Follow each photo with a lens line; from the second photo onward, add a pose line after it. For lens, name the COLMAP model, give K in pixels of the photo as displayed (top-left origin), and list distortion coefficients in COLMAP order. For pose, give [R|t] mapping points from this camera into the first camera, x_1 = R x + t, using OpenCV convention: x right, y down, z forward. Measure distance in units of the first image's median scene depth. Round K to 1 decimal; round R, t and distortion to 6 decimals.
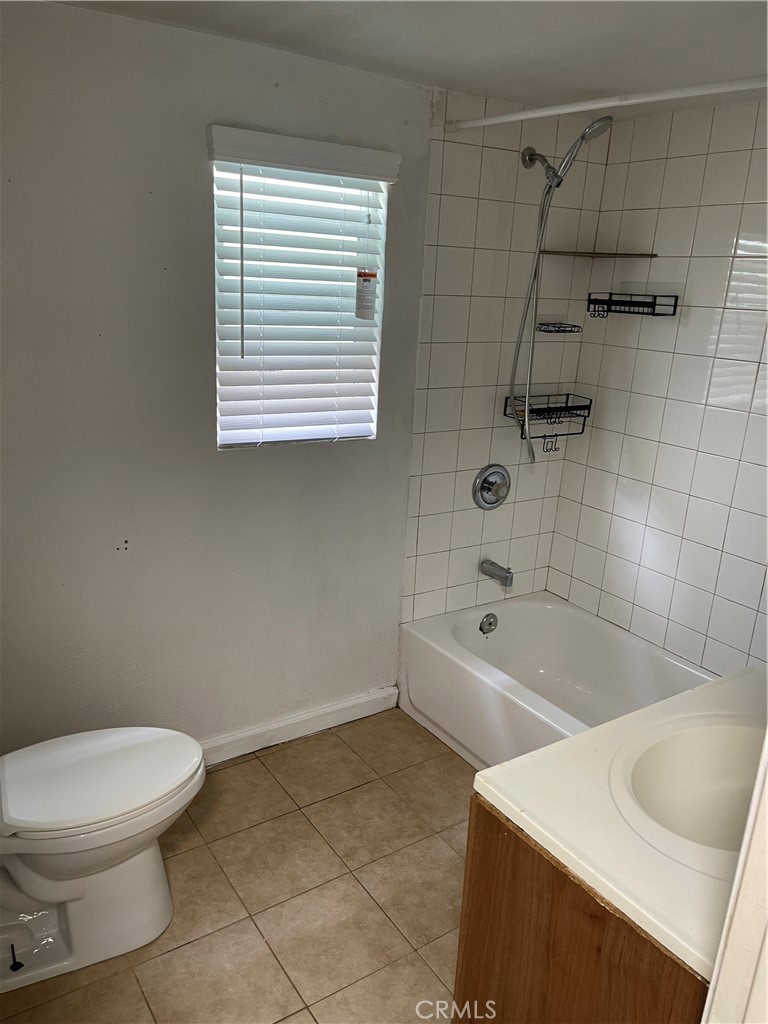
lens RADIAL K [[778.7, 0, 367.5], [0, 778.7, 521.6], [0, 0, 1]] dist [0.040528, -0.031904]
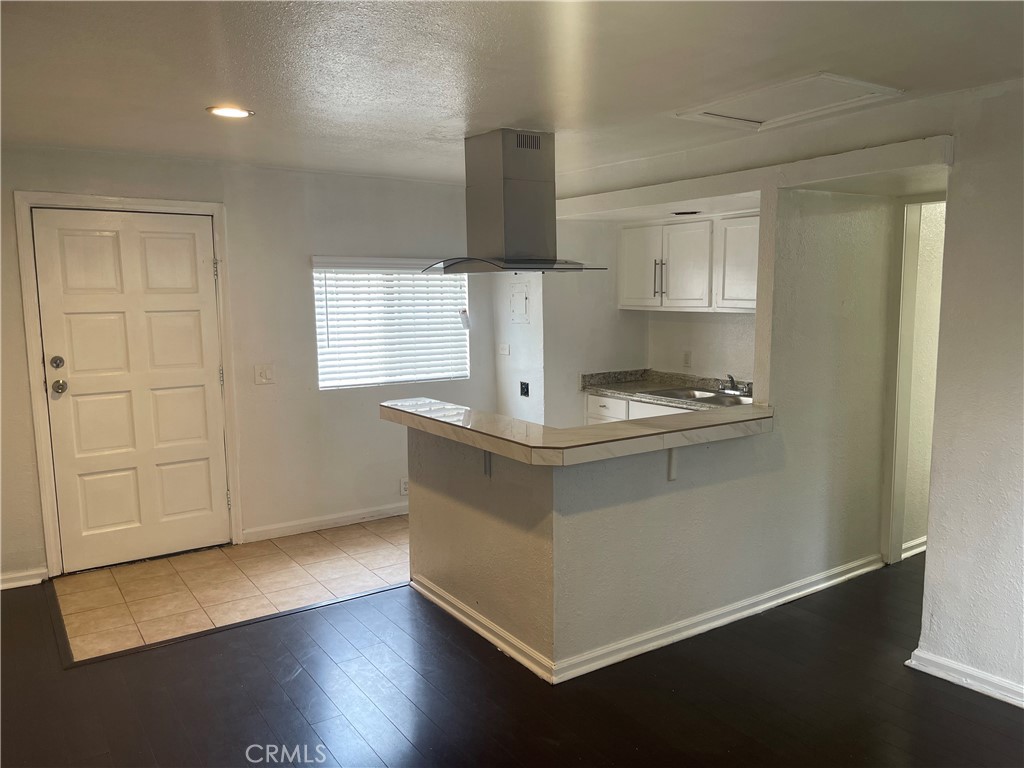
lens RADIAL K [[778.7, 0, 513.6], [0, 778.7, 389.7], [0, 0, 1]] dist [0.040528, -0.031904]
pose [[0.998449, -0.053530, 0.015333, 0.109987], [0.055403, 0.982583, -0.177374, 0.358325], [-0.005571, 0.177949, 0.984024, -1.290749]]
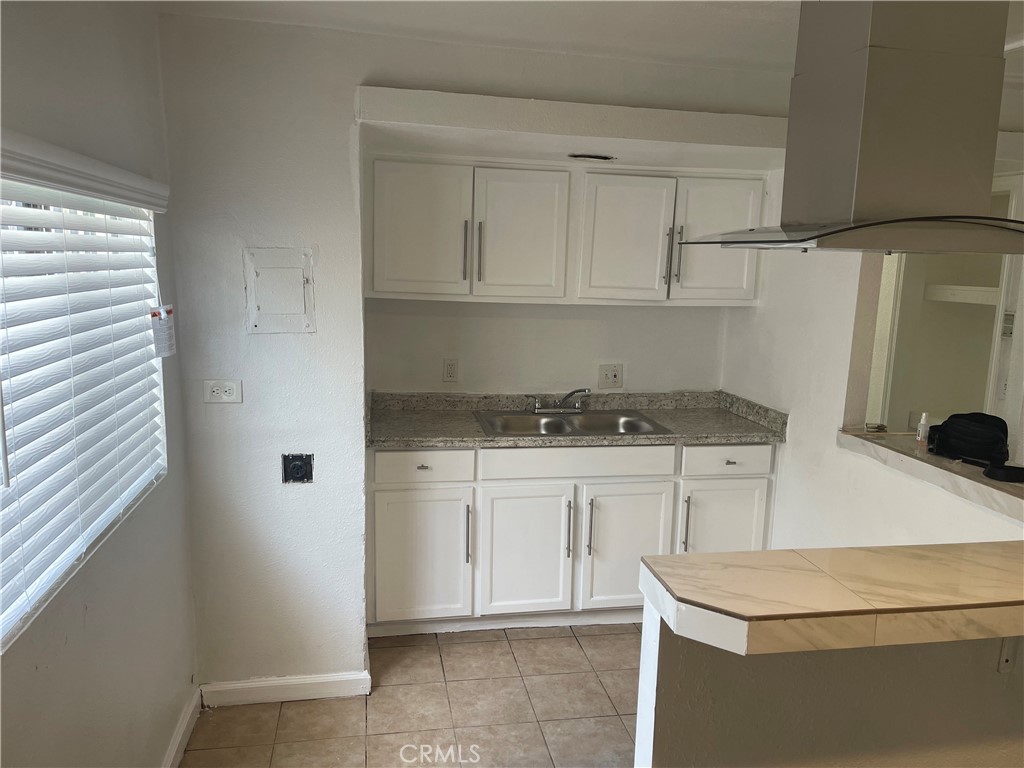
lens RADIAL K [[778.7, 0, 515.9], [0, 778.7, 382.9], [0, 0, 1]] dist [0.040528, -0.031904]
pose [[0.372499, -0.176709, 0.911054, -0.722689], [0.263178, 0.961516, 0.078893, -0.185402], [-0.889934, 0.210382, 0.404669, 0.250085]]
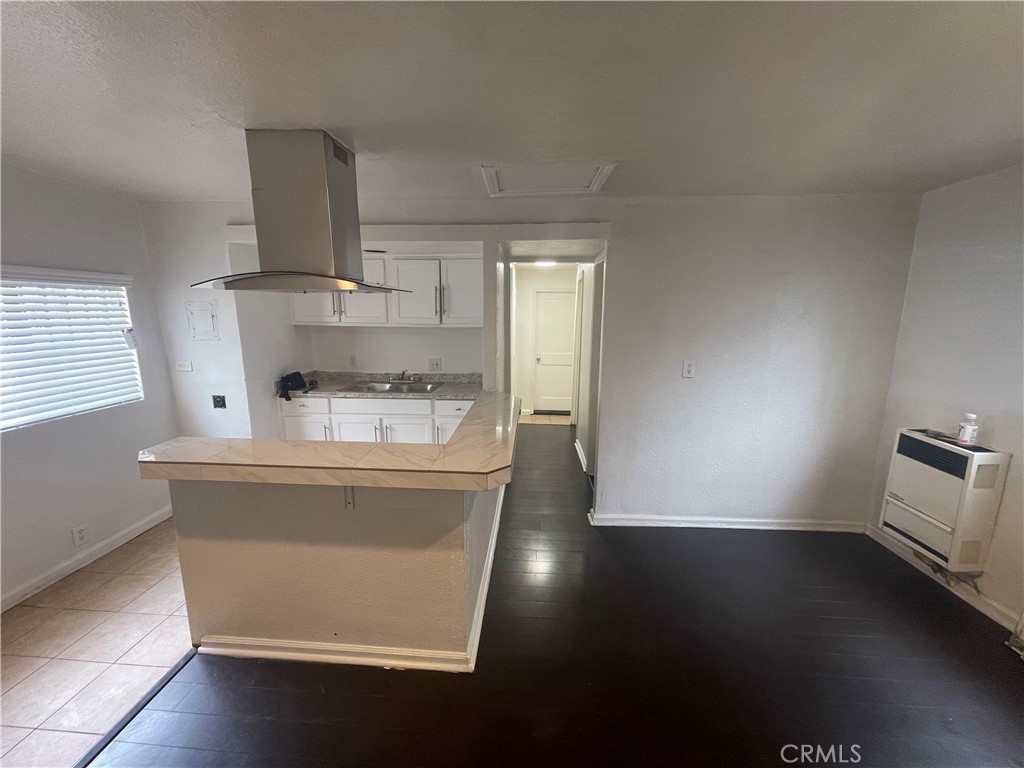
lens RADIAL K [[413.7, 0, 510.4], [0, 413.7, 384.3], [0, 0, 1]] dist [-0.005967, 0.000454]
pose [[0.594153, -0.182925, 0.783276, -0.295232], [0.260206, 0.965146, 0.028020, 0.093979], [-0.761101, 0.187165, 0.621042, -0.529933]]
